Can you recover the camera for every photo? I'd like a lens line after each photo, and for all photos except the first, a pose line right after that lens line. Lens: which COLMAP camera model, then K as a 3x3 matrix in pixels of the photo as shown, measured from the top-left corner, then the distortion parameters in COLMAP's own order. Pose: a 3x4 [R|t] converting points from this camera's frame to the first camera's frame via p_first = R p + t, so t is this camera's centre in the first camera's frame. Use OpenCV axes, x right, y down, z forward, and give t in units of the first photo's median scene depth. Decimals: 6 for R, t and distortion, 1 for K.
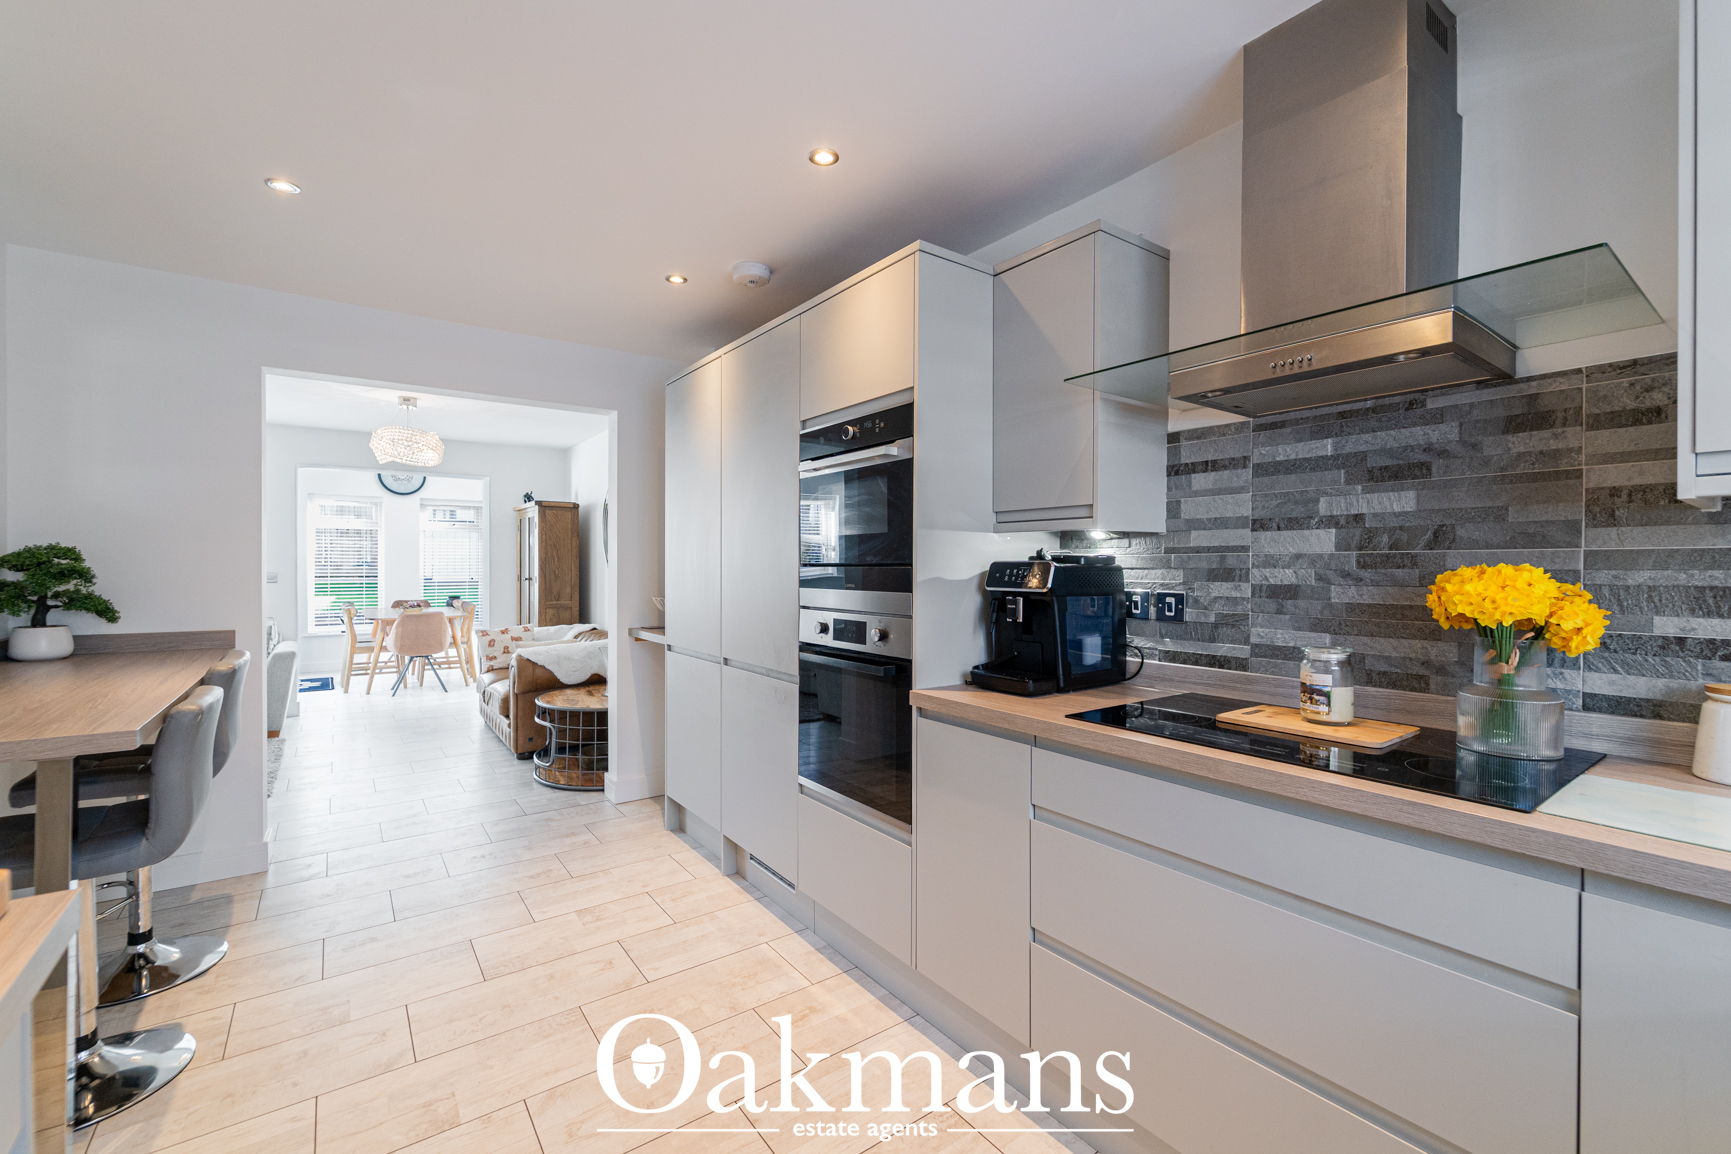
lens RADIAL K [[729.6, 0, 871.5], [0, 729.6, 569.7], [0, 0, 1]] dist [0.000163, -0.000215]
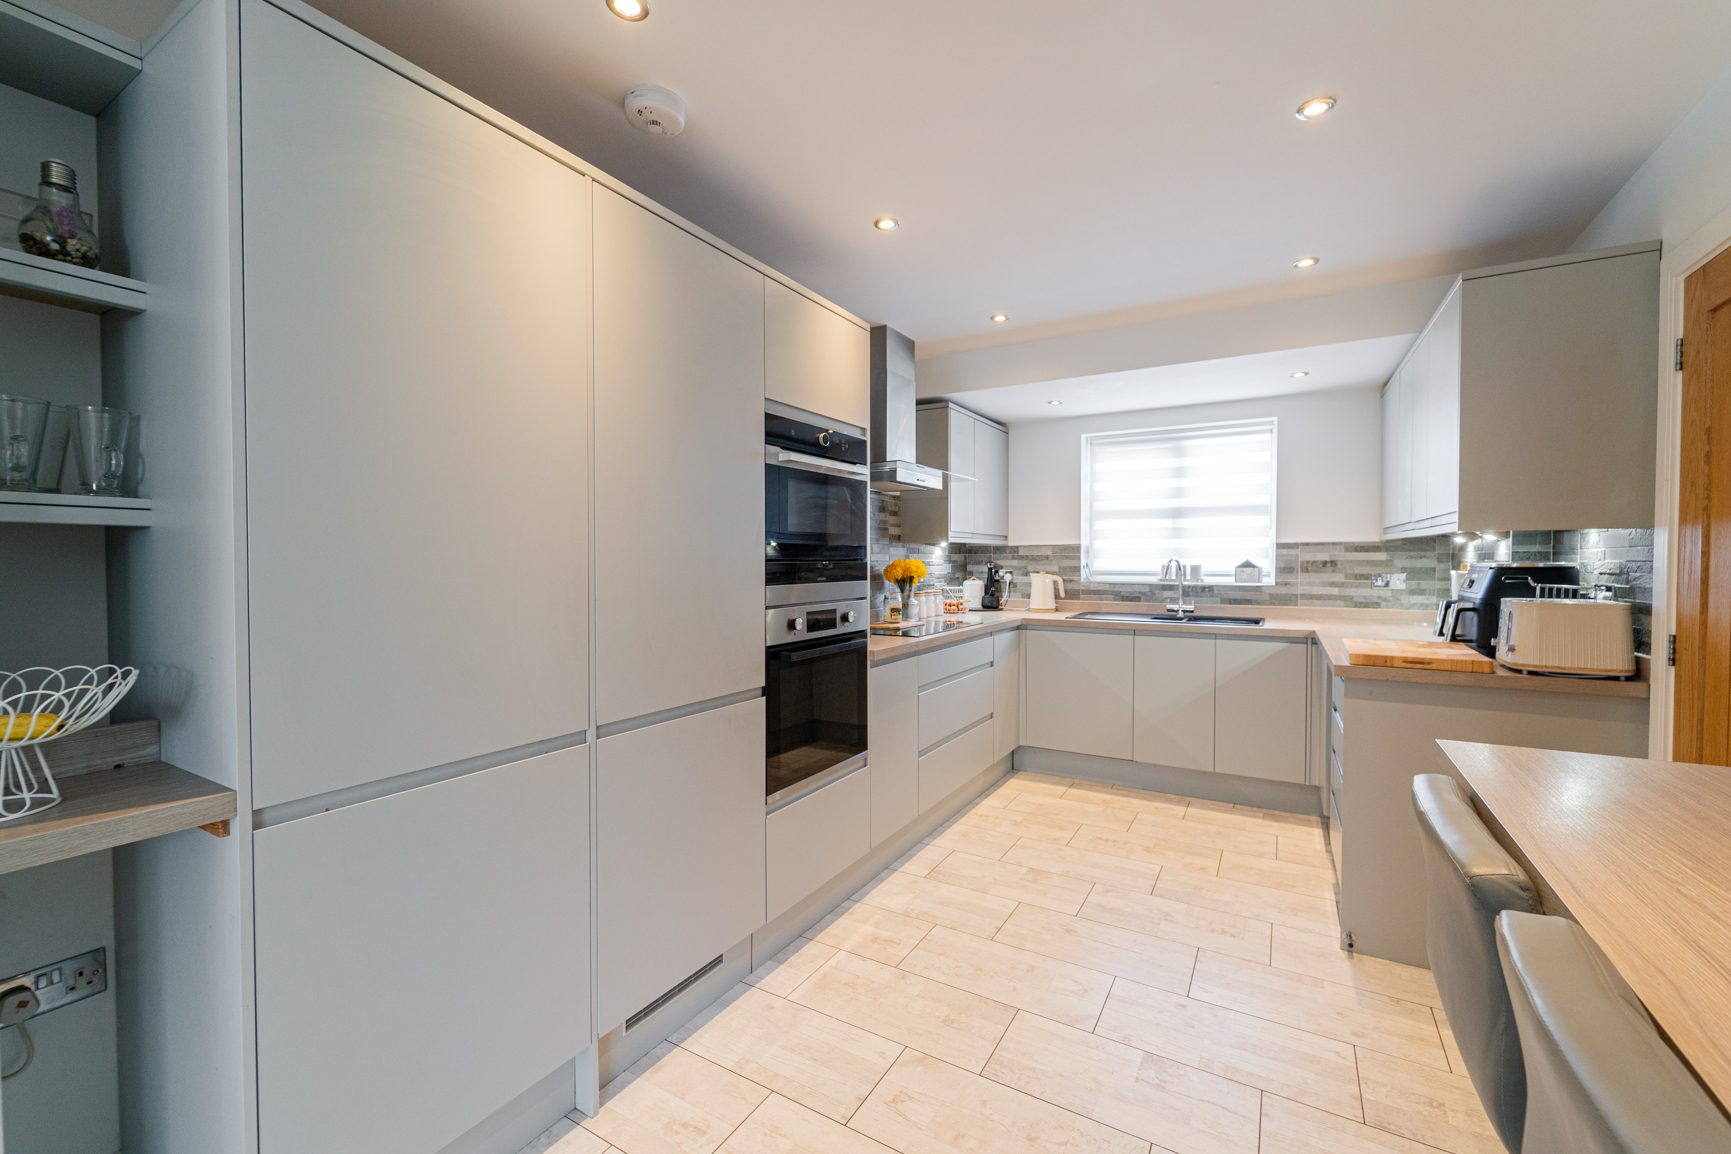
lens RADIAL K [[701.1, 0, 868.6], [0, 701.1, 575.3], [0, 0, 1]] dist [0.001175, -0.002657]
pose [[-0.388396, -0.022561, 0.921216, -0.859348], [0.005675, 0.999623, 0.026874, -0.009989], [-0.921475, 0.015666, -0.388122, 1.121678]]
